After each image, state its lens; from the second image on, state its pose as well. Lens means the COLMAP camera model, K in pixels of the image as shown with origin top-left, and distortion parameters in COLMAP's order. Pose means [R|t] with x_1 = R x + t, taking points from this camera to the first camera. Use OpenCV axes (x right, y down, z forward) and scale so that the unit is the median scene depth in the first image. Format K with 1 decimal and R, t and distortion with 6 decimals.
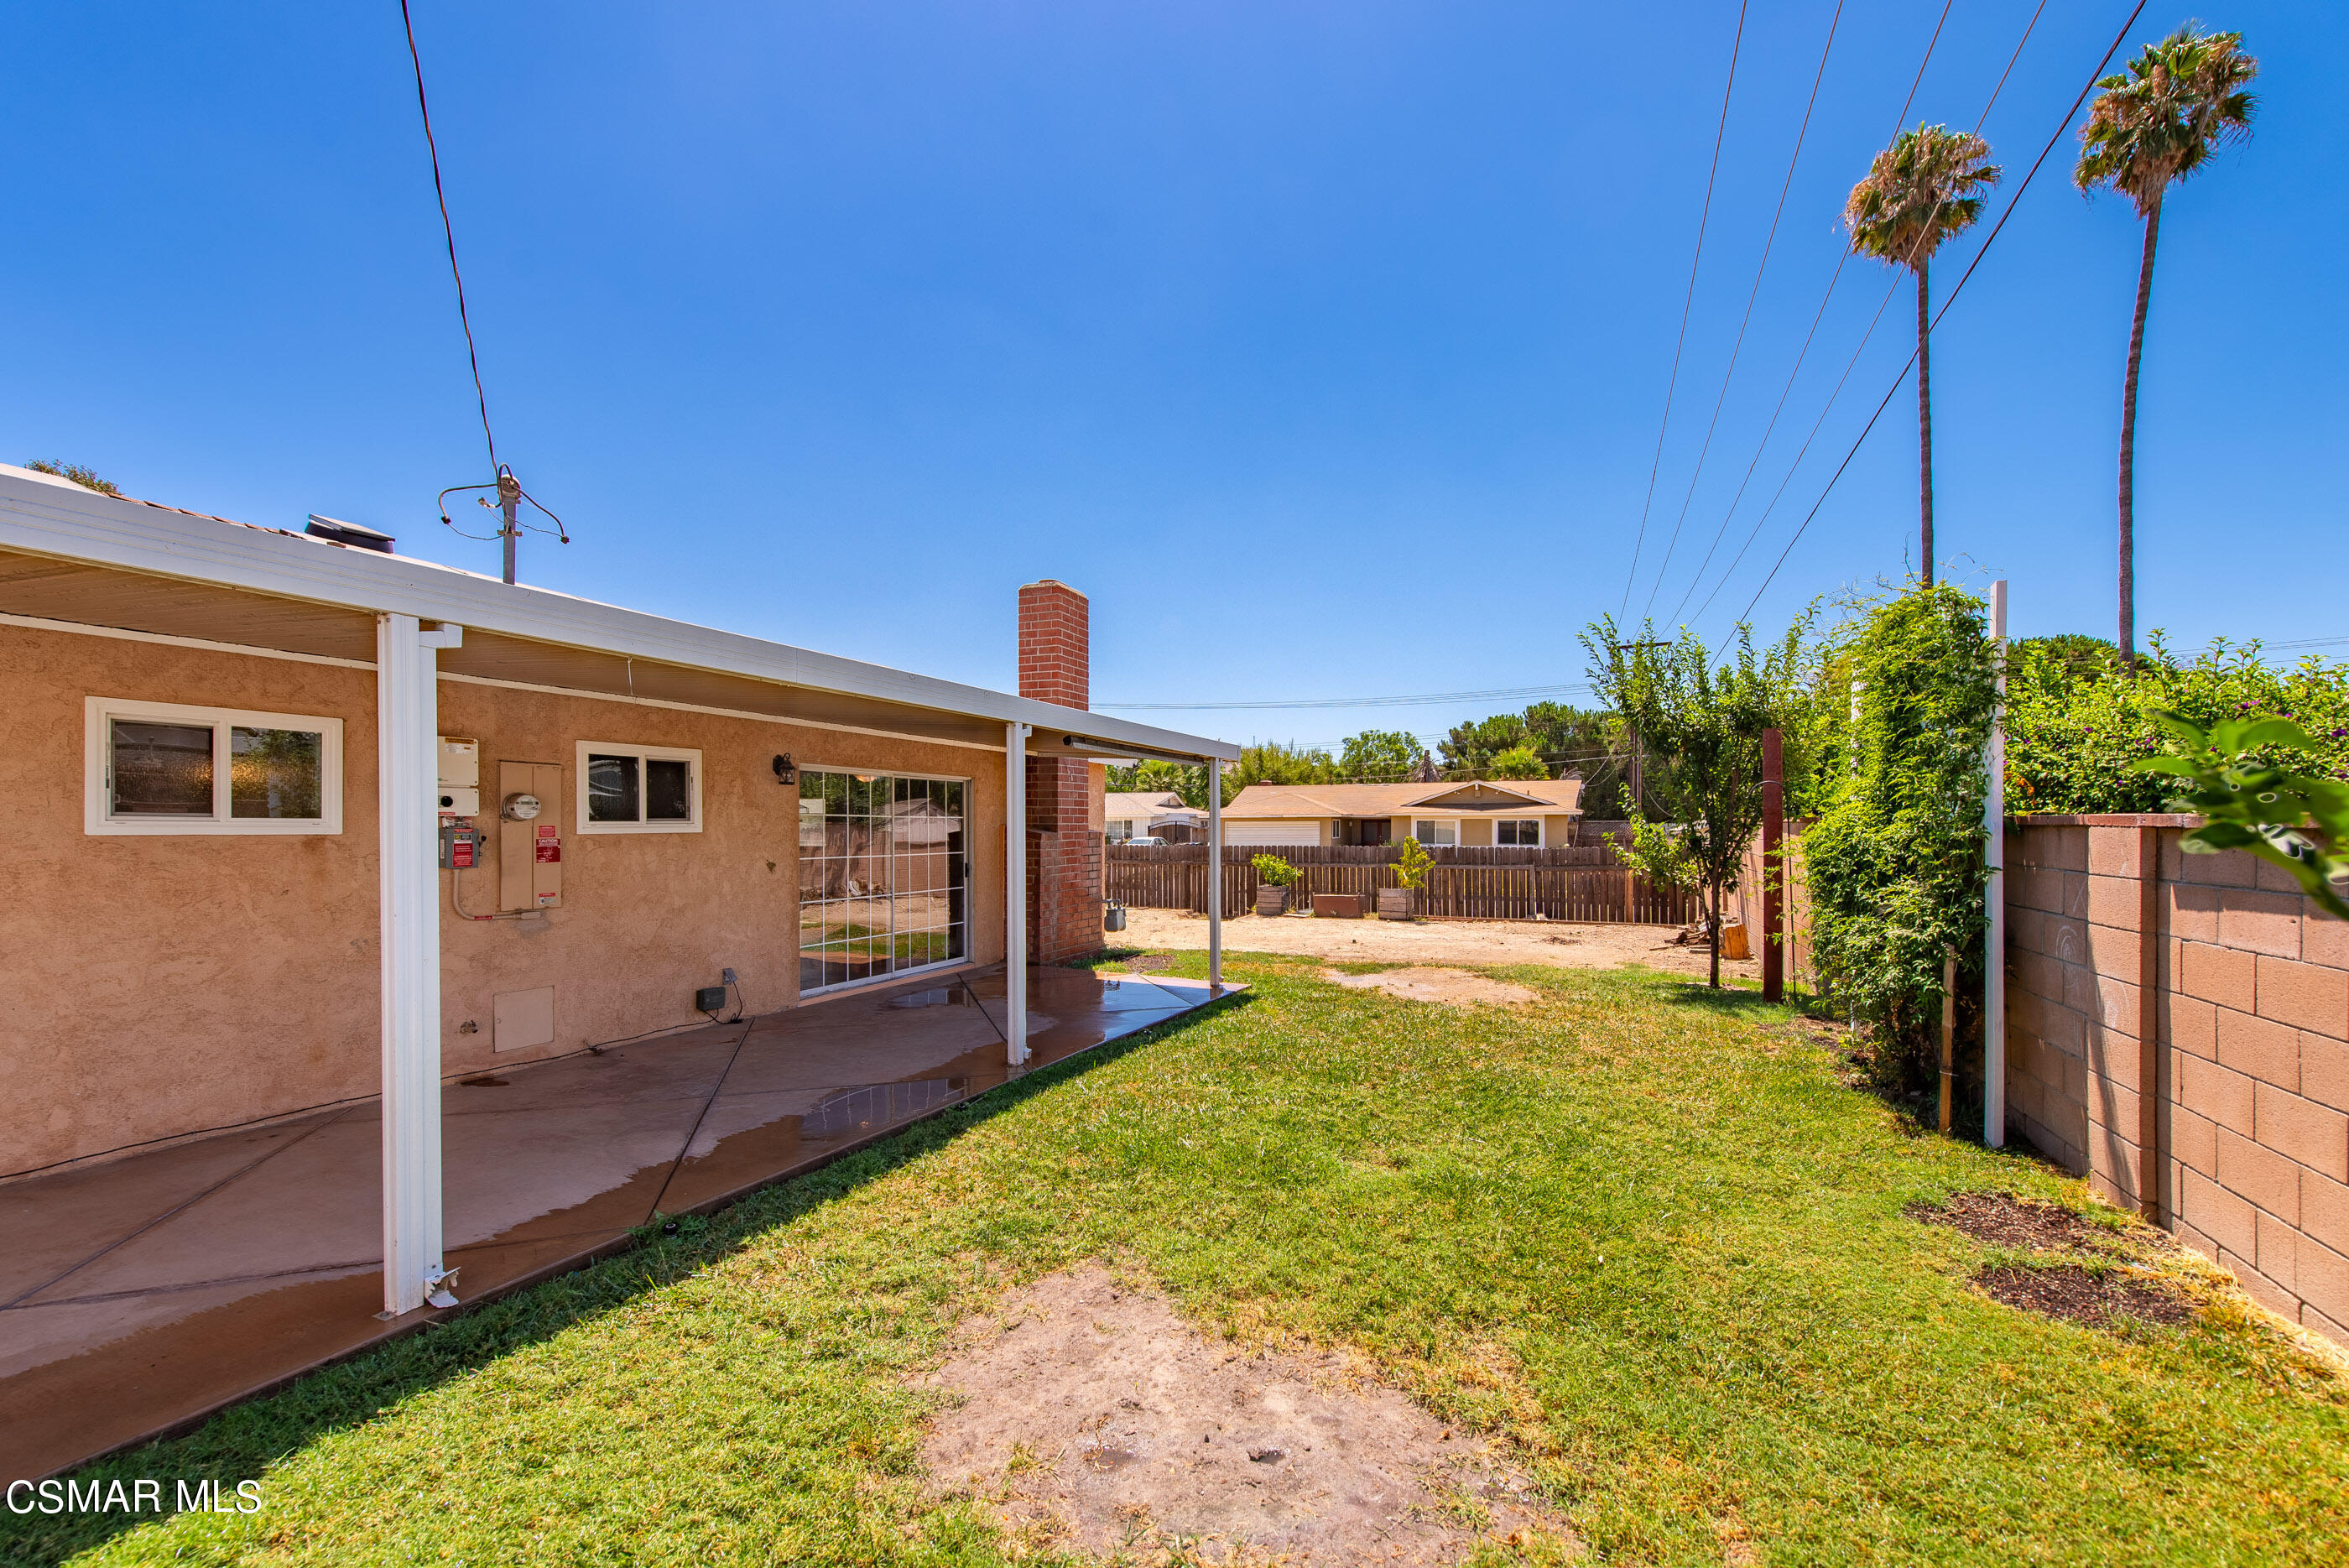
lens RADIAL K [[944.7, 0, 1163.1], [0, 944.7, 829.4], [0, 0, 1]] dist [0.015031, 0.000104]
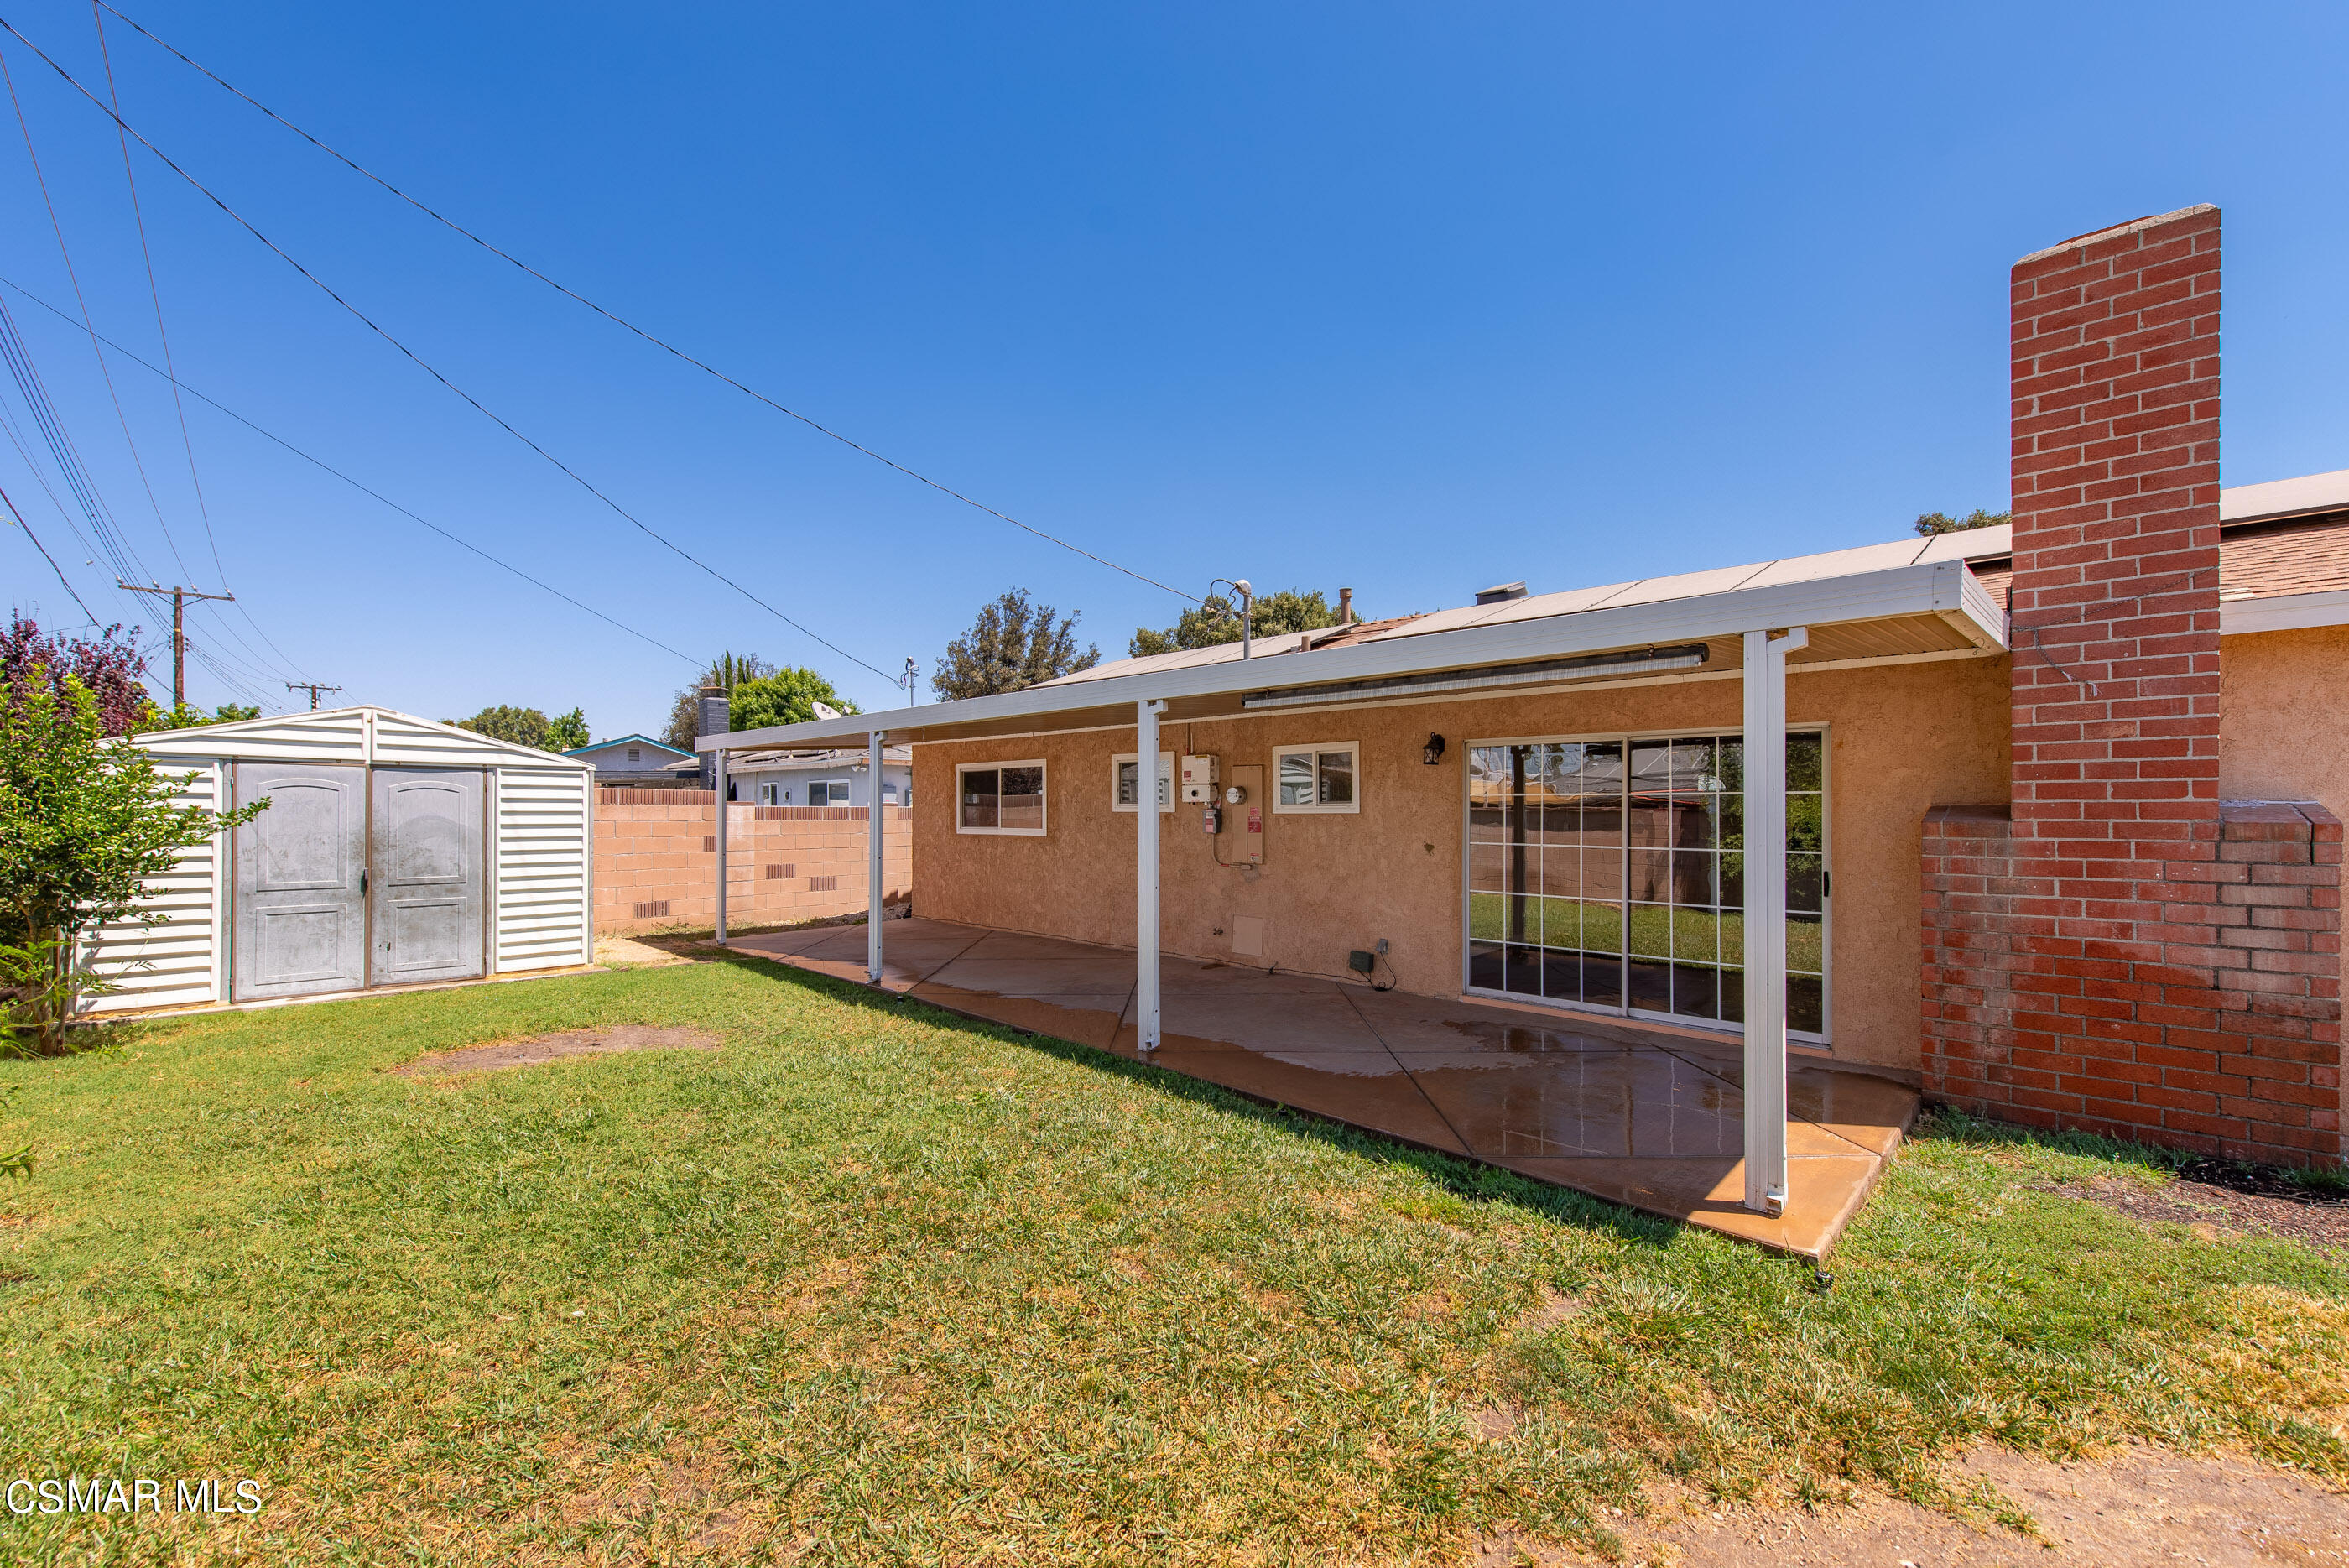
lens RADIAL K [[945.6, 0, 1192.2], [0, 945.6, 802.9], [0, 0, 1]] dist [0.015095, -0.006195]
pose [[-0.312782, -0.007239, -0.949798, 0.659961], [-0.003409, 0.999973, -0.006499, -0.001030], [0.949819, 0.001206, -0.312798, 1.174926]]
